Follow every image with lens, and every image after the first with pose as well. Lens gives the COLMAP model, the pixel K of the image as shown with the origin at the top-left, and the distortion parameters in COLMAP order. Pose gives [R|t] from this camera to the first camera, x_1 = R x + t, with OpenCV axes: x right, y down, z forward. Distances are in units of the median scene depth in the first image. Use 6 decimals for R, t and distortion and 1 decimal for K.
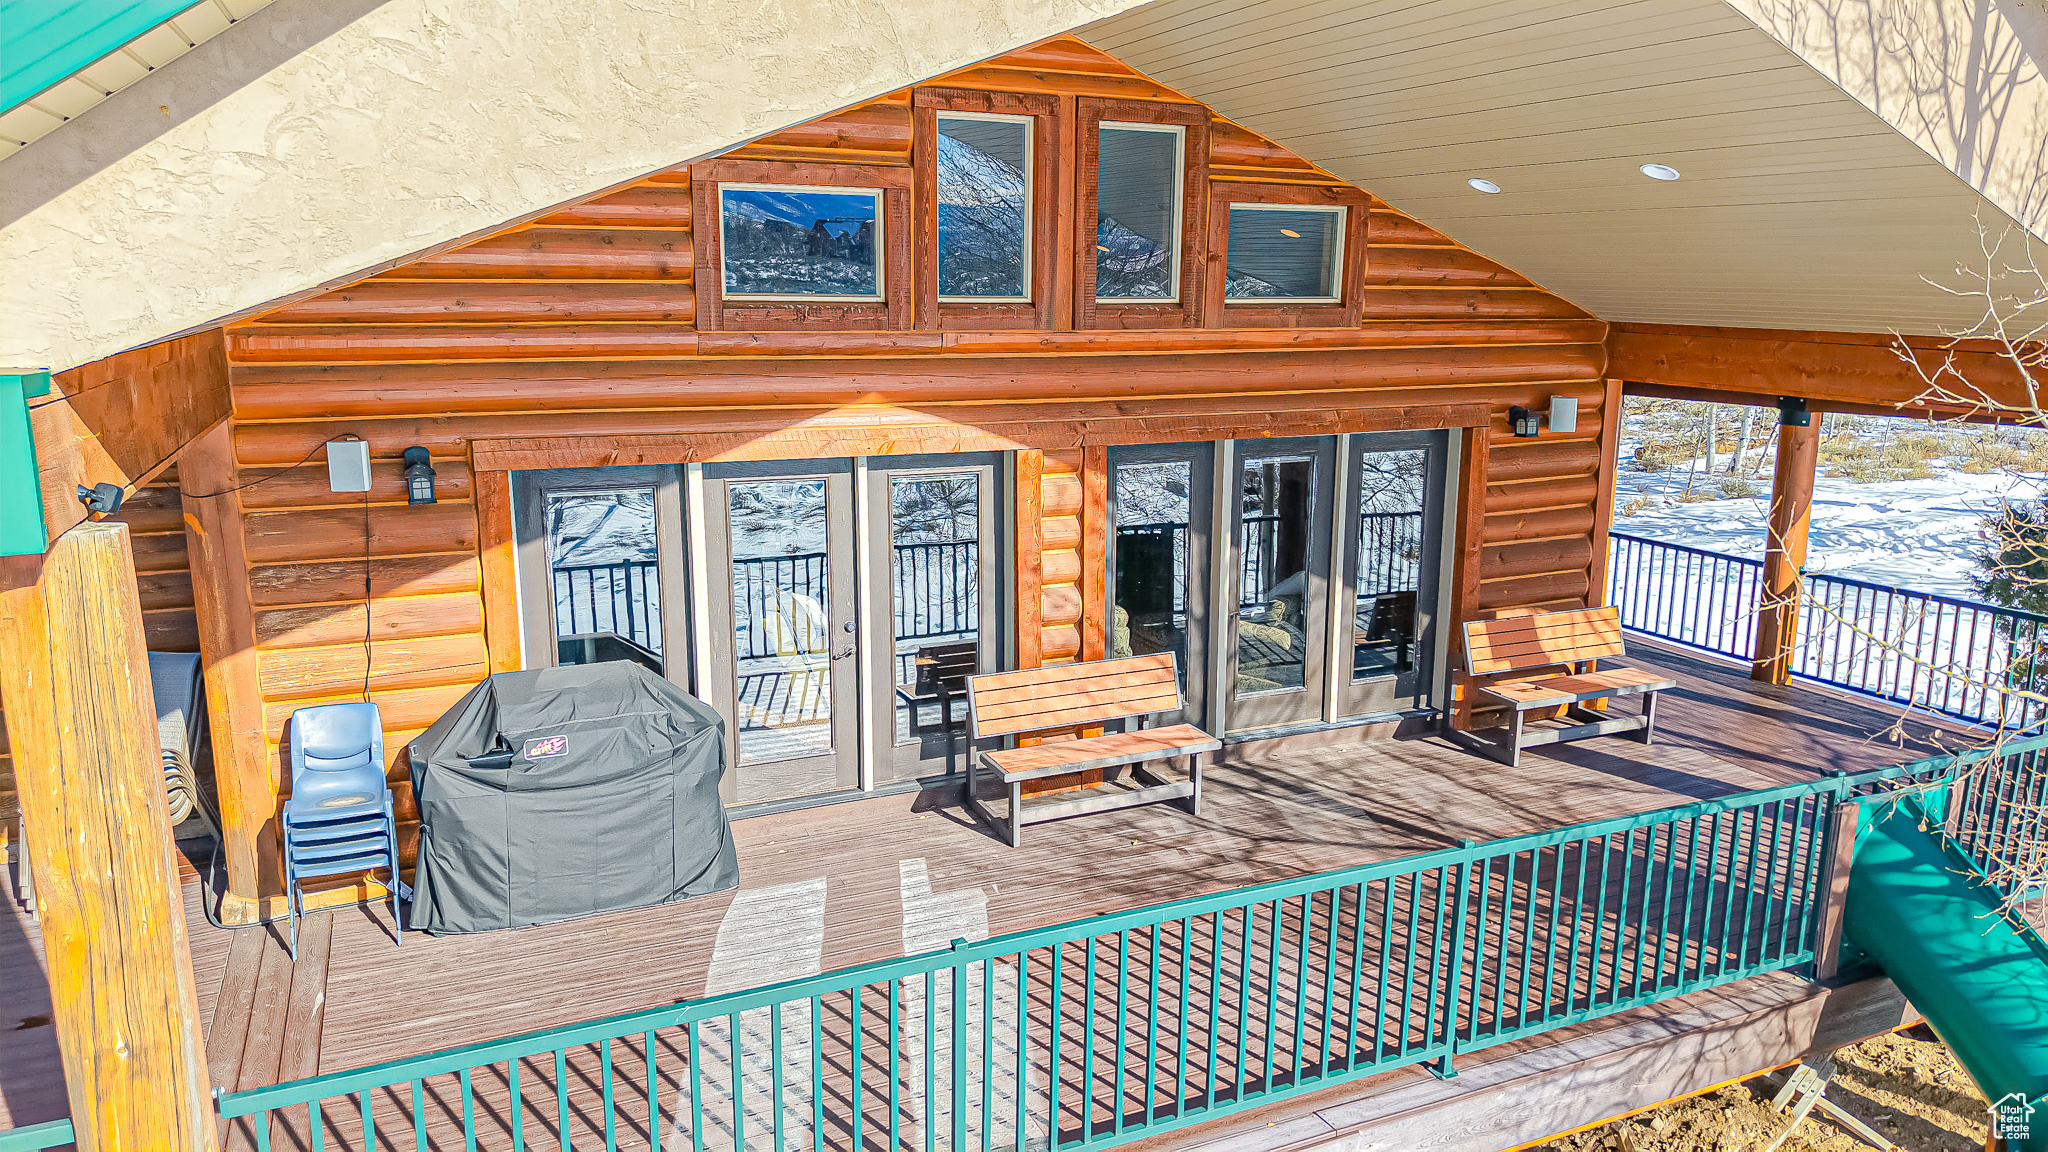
lens RADIAL K [[1393.5, 0, 1038.3], [0, 1393.5, 590.2], [0, 0, 1]] dist [-0.001184, -0.002227]
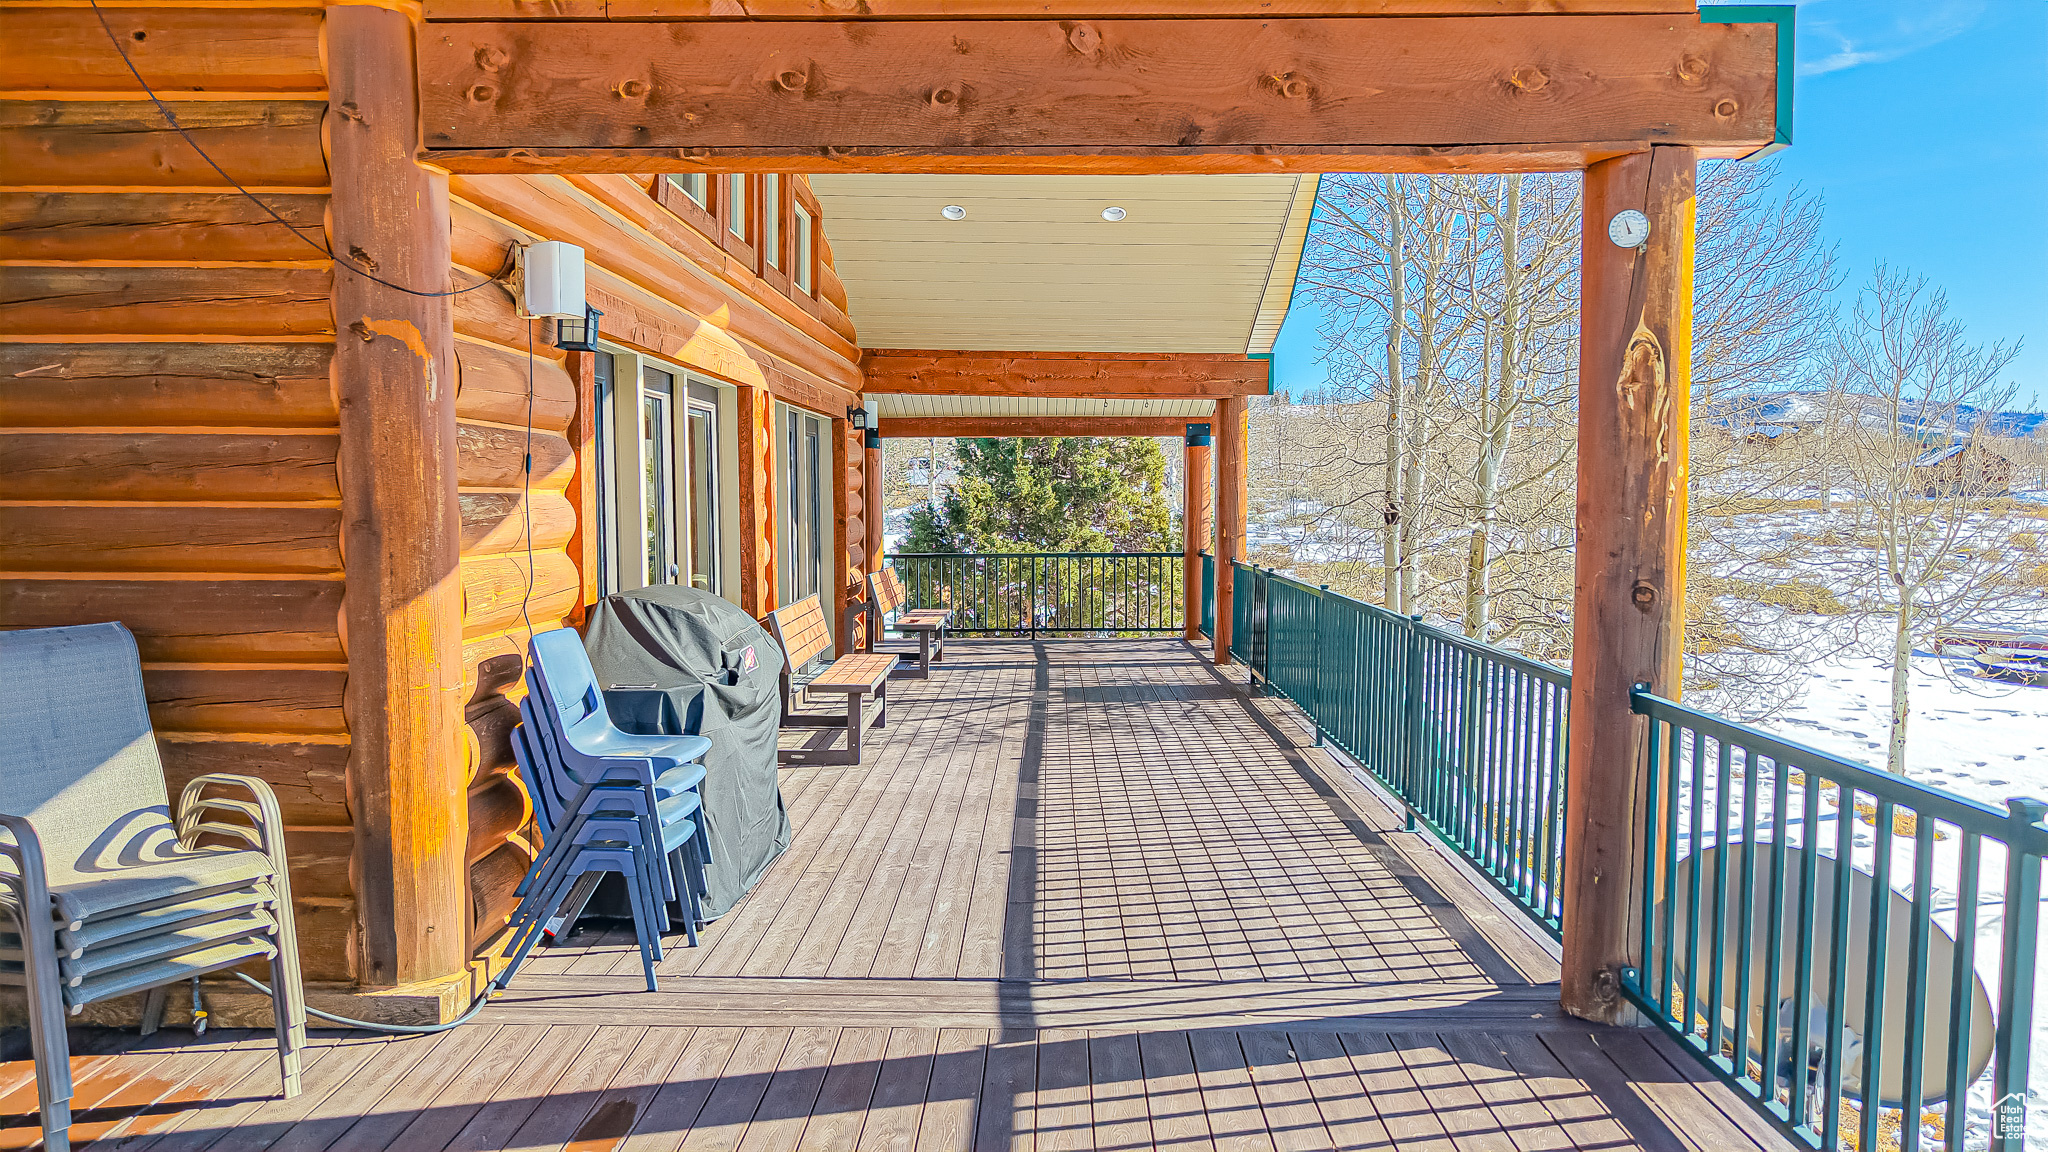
lens RADIAL K [[1363.8, 0, 1017.4], [0, 1363.8, 606.2], [0, 0, 1]] dist [-0.017068, -0.002974]
pose [[0.448575, -0.076775, 0.890442, -0.822393], [0.186399, 0.982431, -0.009195, 0.099526], [-0.874092, 0.170102, 0.455005, 0.412998]]
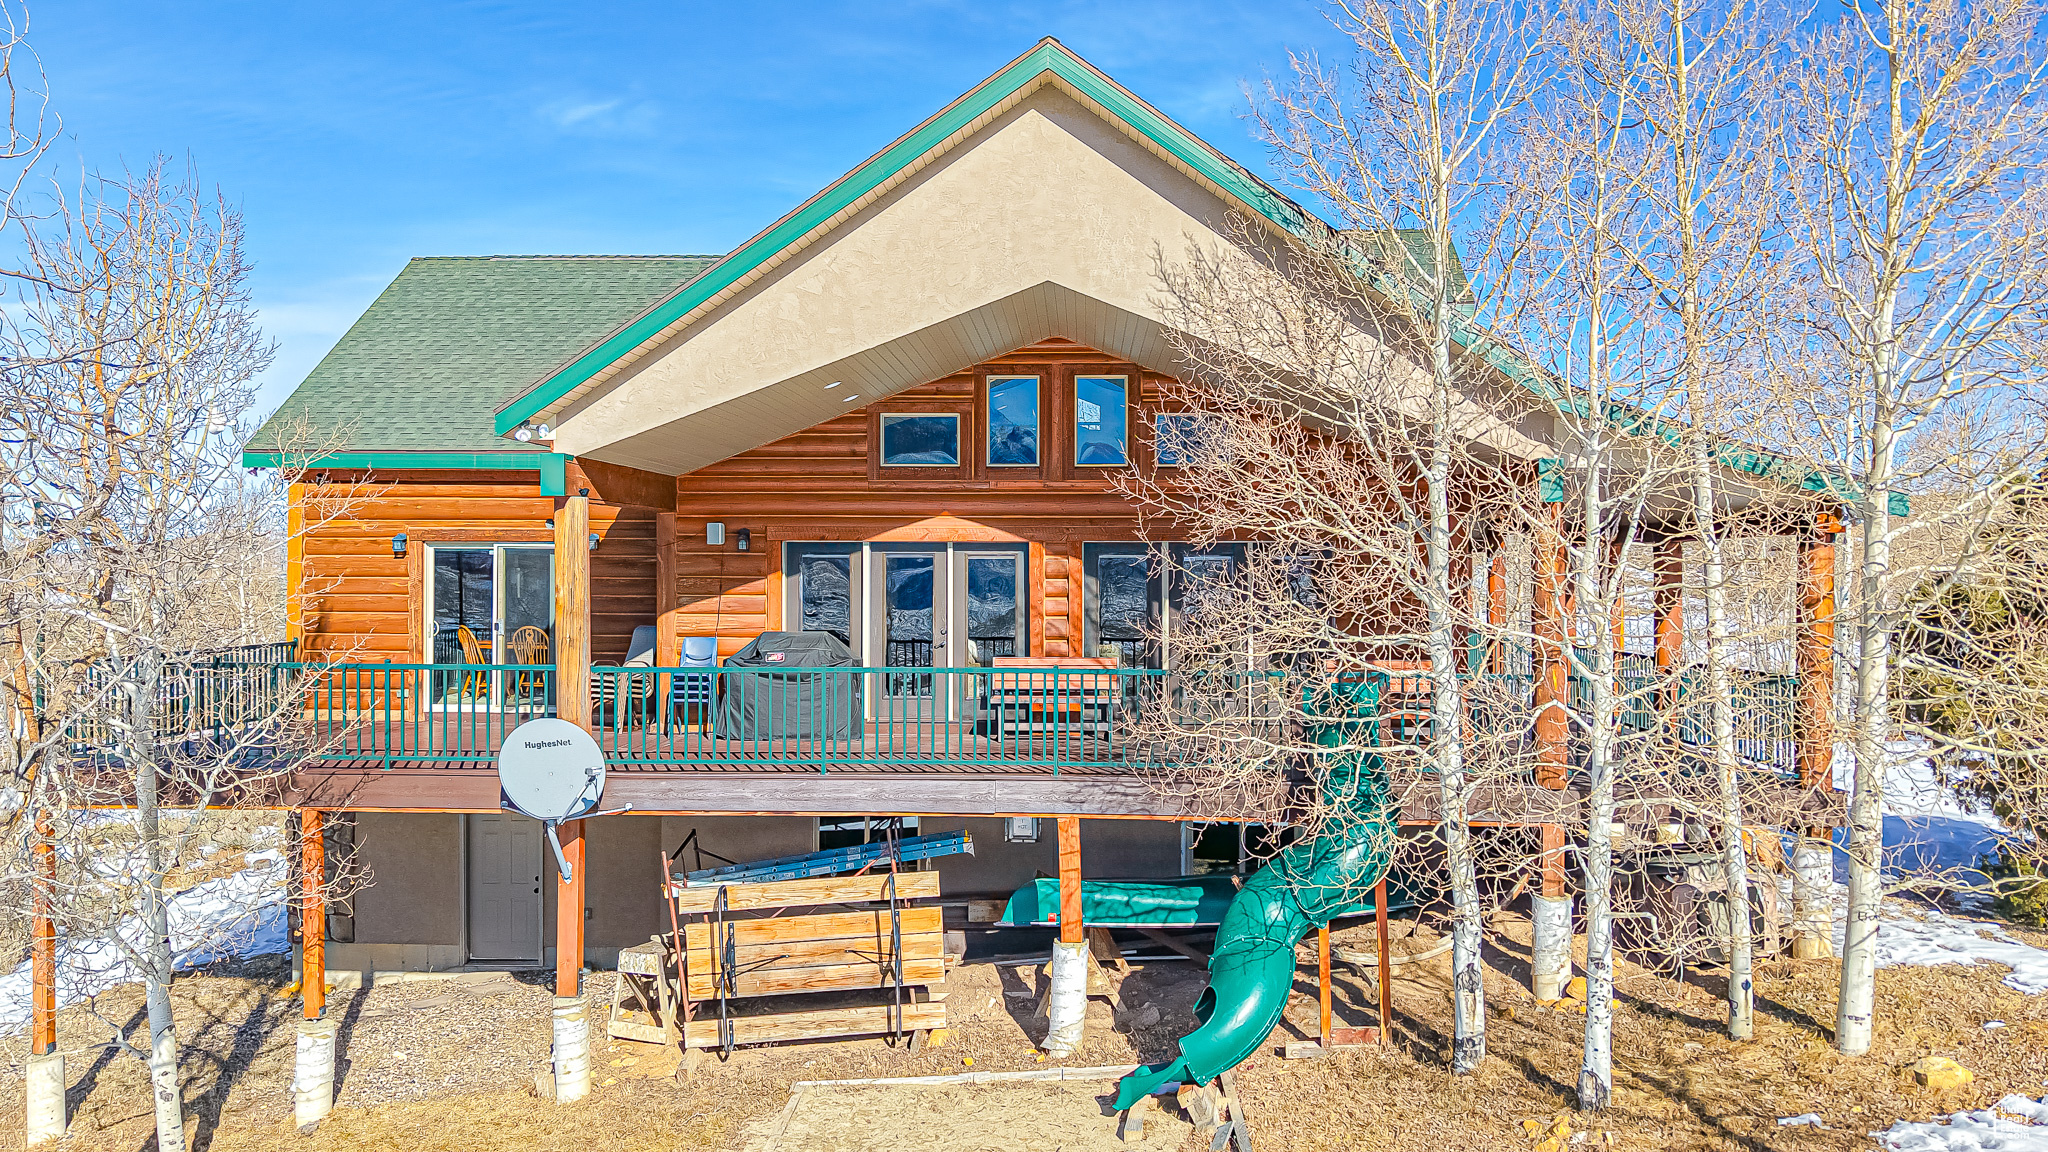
lens RADIAL K [[1653.0, 0, 1024.0], [0, 1653.0, 576.0], [0, 0, 1]] dist [0.012534, -0.009948]
pose [[0.889715, -0.001861, -0.456512, 1.015499], [-0.093253, 0.978165, -0.185733, 0.367200], [0.446890, 0.207821, 0.870115, -0.968749]]
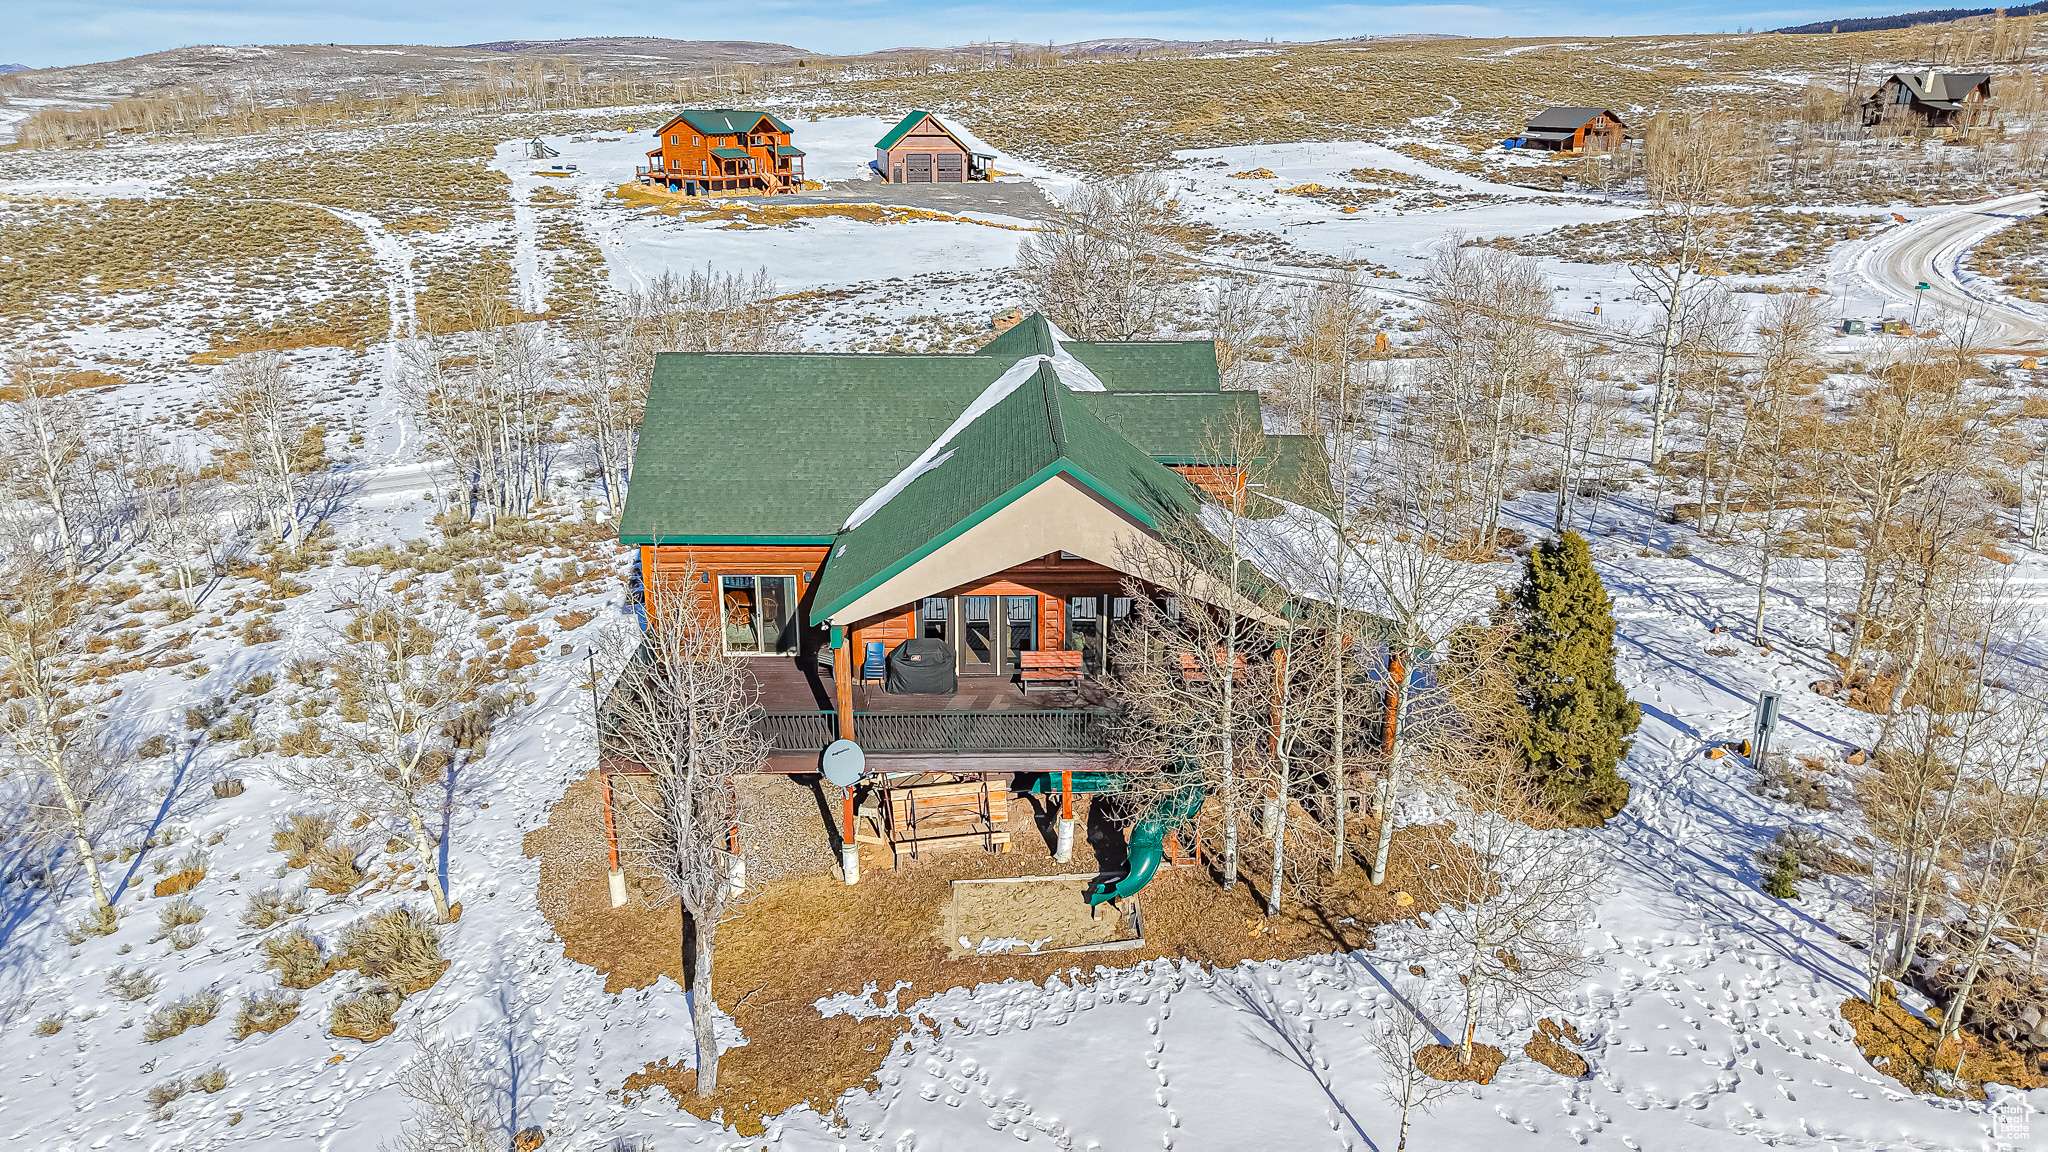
lens RADIAL K [[1381.5, 0, 1024.0], [0, 1381.5, 576.0], [0, 0, 1]] dist [0.010659, -0.002973]
pose [[0.916179, 0.134703, -0.377454, 1.379277], [-0.083958, 0.985434, 0.147888, -0.713695], [0.391877, -0.103801, 0.914143, -2.494629]]
